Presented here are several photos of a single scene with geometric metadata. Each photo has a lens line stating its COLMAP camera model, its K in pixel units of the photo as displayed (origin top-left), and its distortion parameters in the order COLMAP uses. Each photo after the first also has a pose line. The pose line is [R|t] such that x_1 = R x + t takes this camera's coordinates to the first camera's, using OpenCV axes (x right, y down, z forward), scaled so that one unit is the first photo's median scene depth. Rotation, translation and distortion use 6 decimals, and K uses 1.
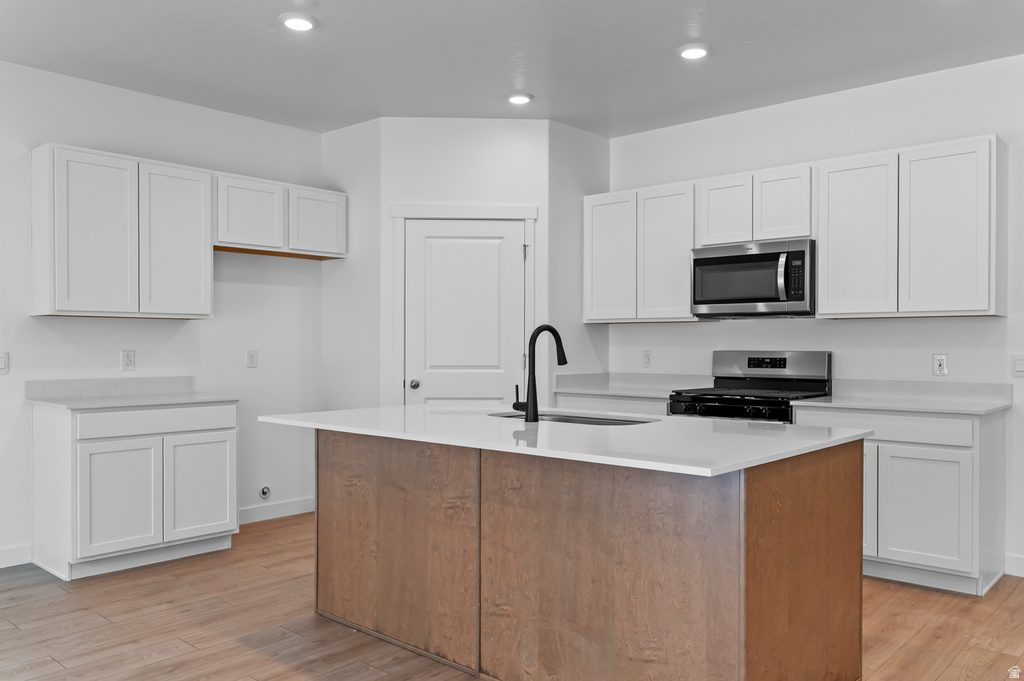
lens RADIAL K [[795.1, 0, 515.1], [0, 795.1, 348.7], [0, 0, 1]] dist [0.004018, 0.002039]
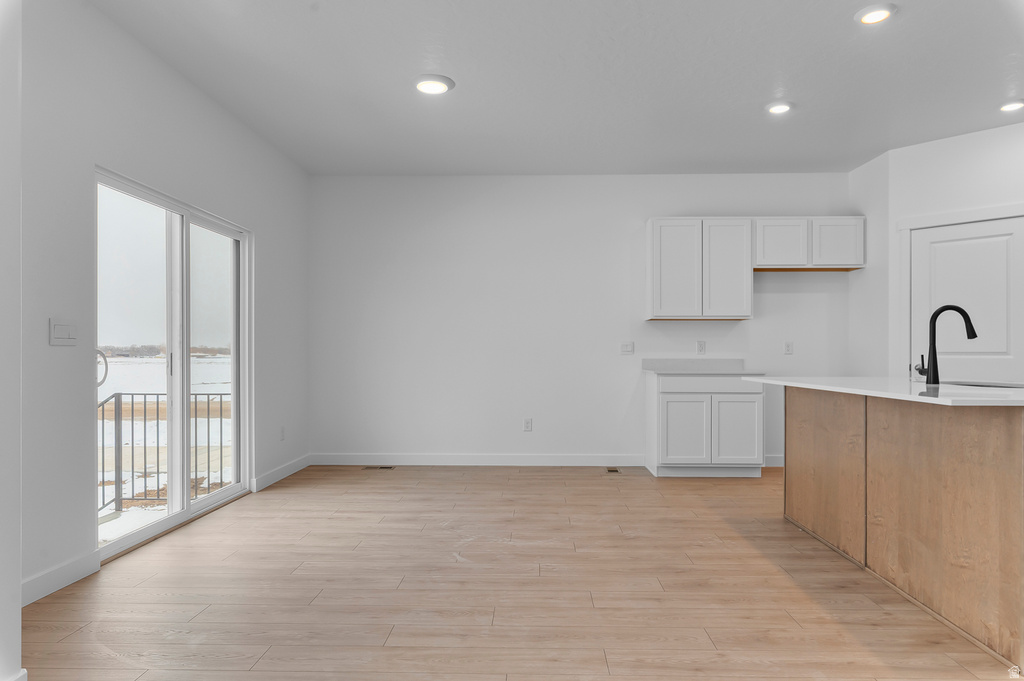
lens RADIAL K [[642.0, 0, 512.8], [0, 642.0, 352.5], [0, 0, 1]] dist [-0.015937, 0.000075]
pose [[0.641184, -0.003154, -0.767381, 0.325578], [-0.004312, 0.999961, -0.007713, 0.048354], [0.767375, 0.008254, 0.641145, -0.115650]]
